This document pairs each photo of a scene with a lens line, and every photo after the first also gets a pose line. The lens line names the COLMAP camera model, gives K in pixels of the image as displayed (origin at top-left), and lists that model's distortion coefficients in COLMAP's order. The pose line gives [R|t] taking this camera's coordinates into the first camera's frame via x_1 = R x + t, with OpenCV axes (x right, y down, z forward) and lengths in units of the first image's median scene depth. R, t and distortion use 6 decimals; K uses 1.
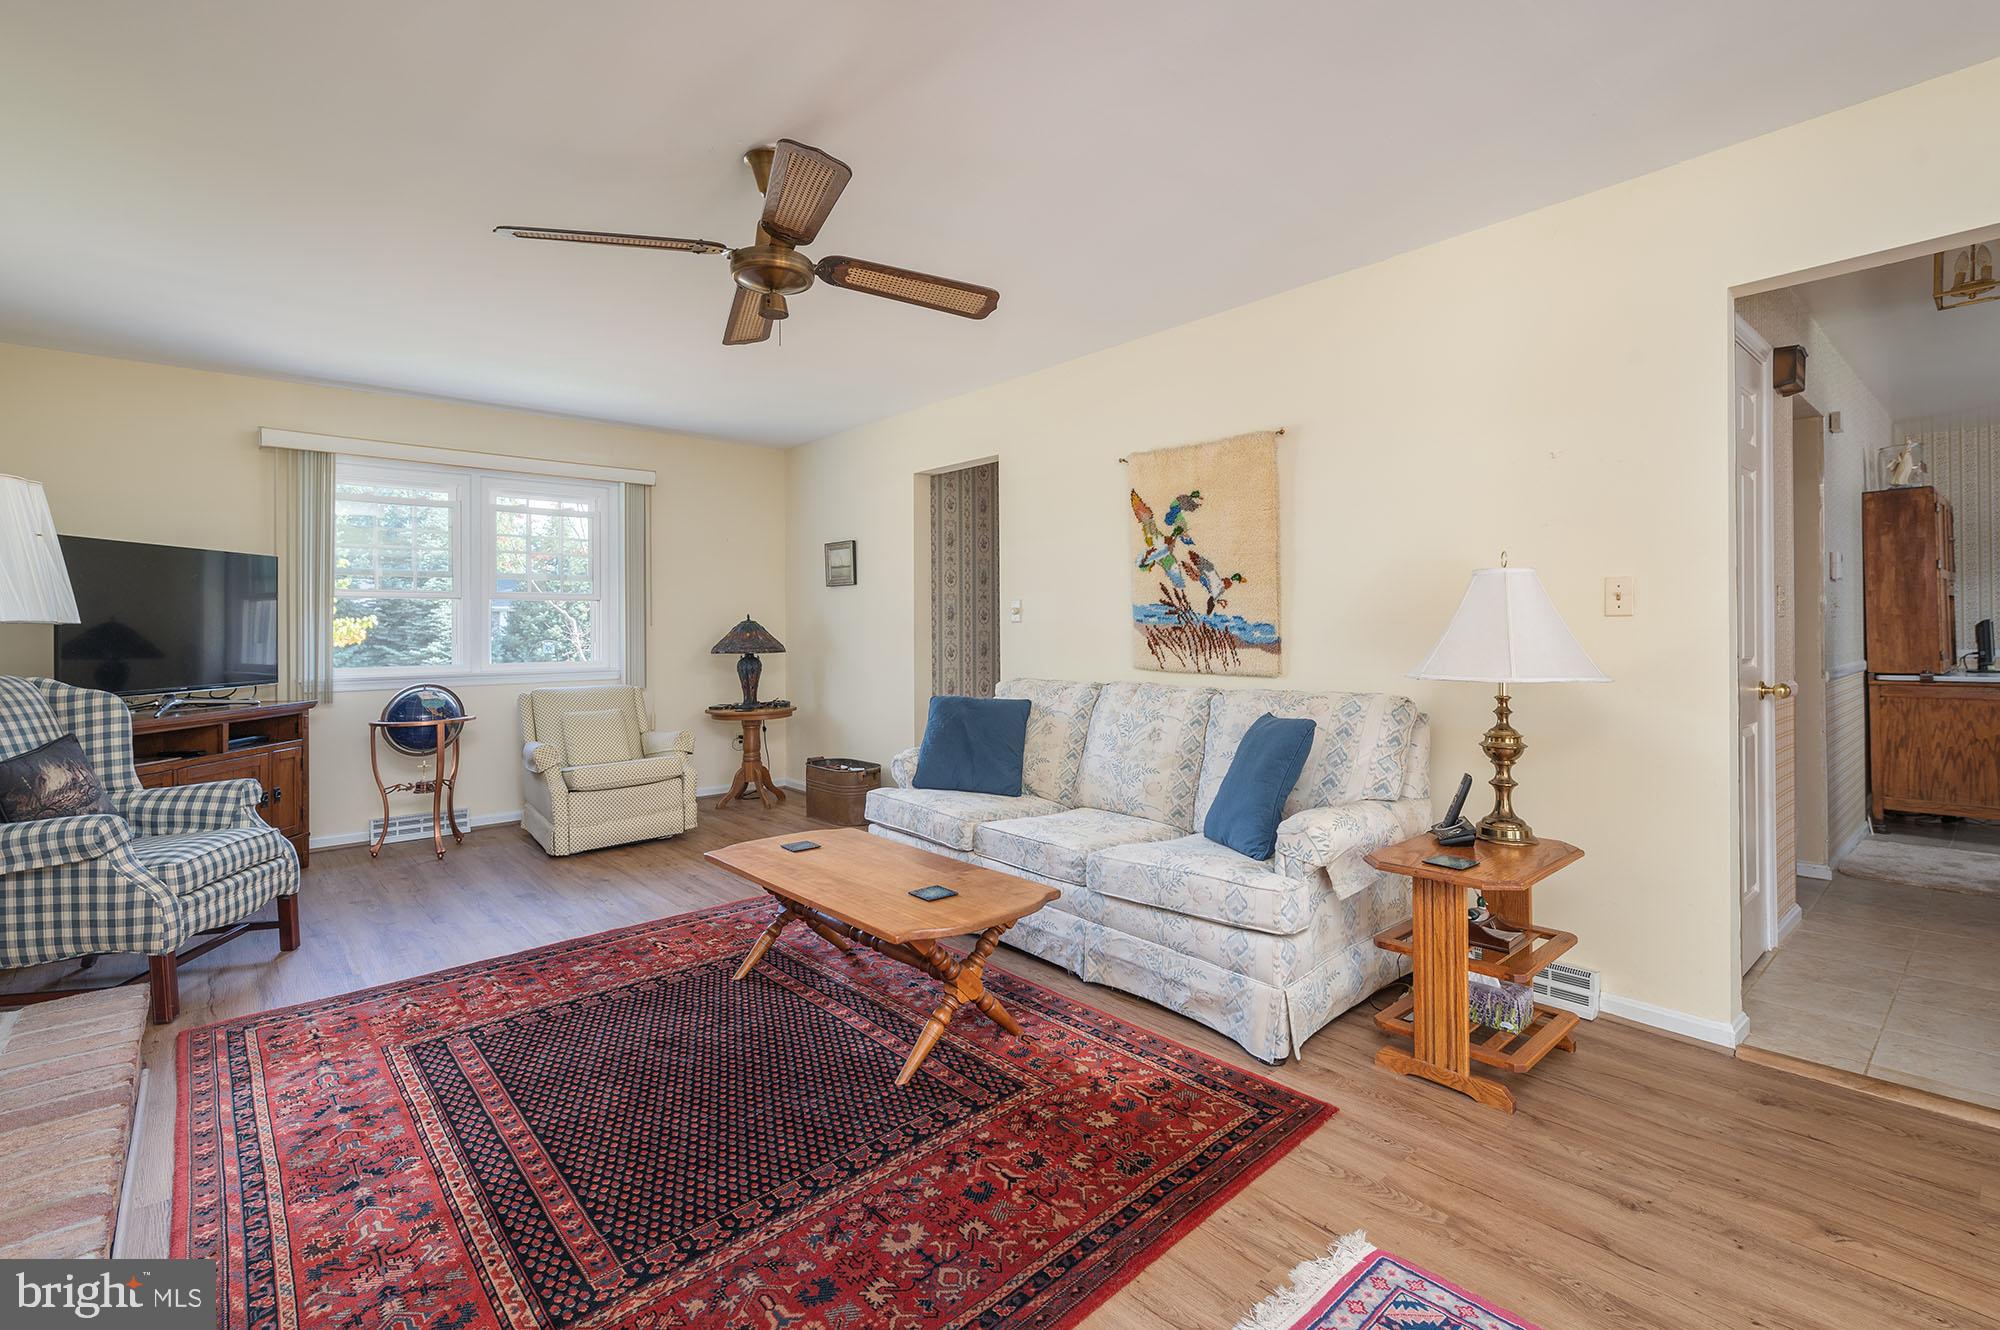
lens RADIAL K [[909.3, 0, 1026.6], [0, 909.3, 612.1], [0, 0, 1]] dist [0.016534, -0.003612]
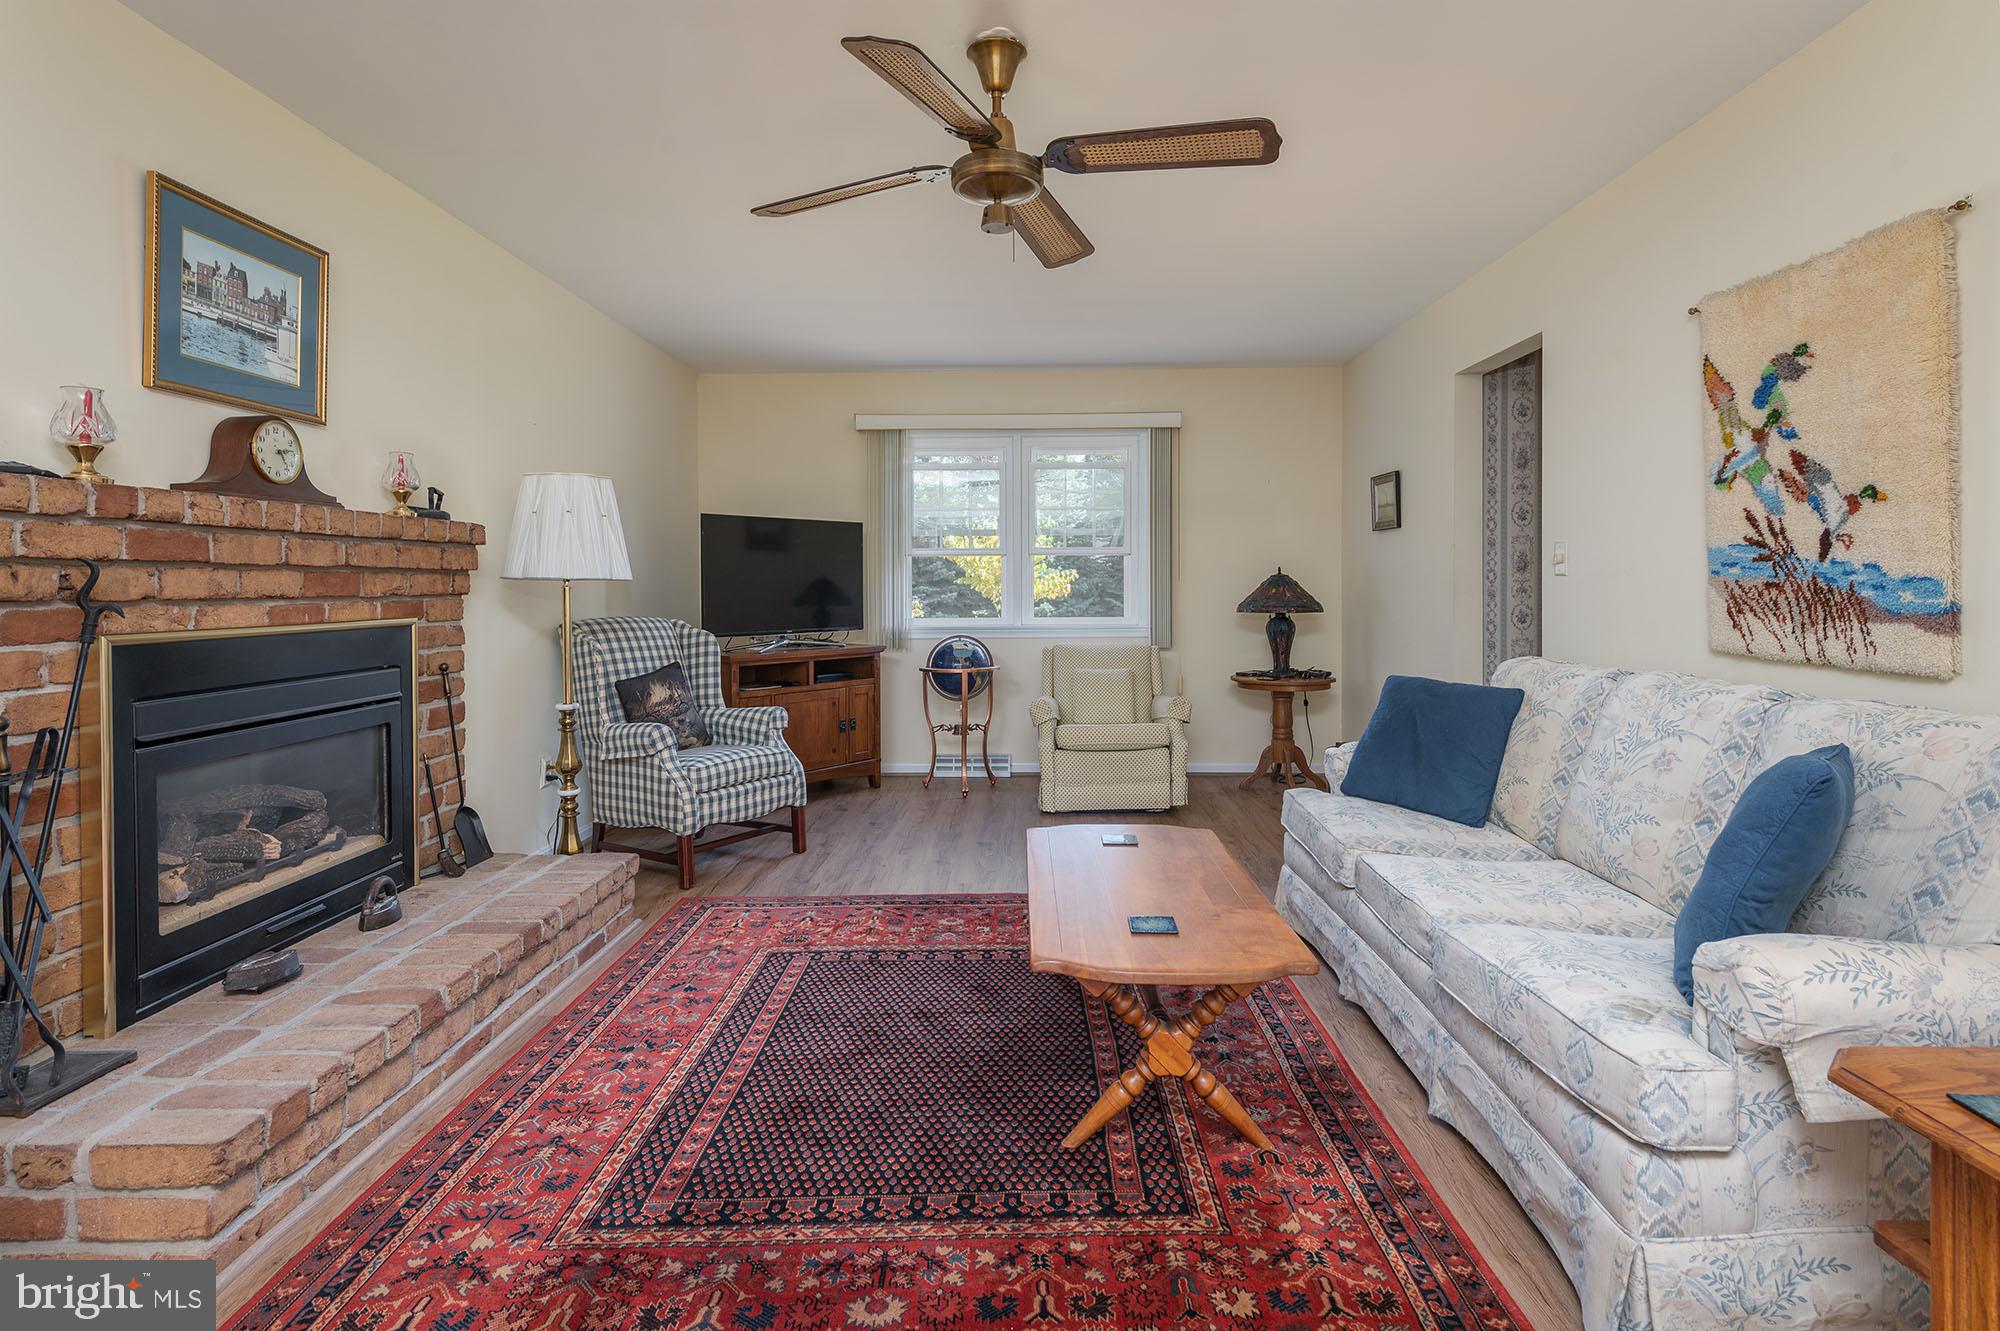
lens RADIAL K [[1035.1, 0, 981.1], [0, 1035.1, 586.0], [0, 0, 1]] dist [0.020914, -0.004649]
pose [[0.725334, 0.002765, -0.688392, 0.299410], [0.012034, 0.999788, 0.016696, 0.001097], [0.688292, -0.020395, 0.725147, 0.192568]]
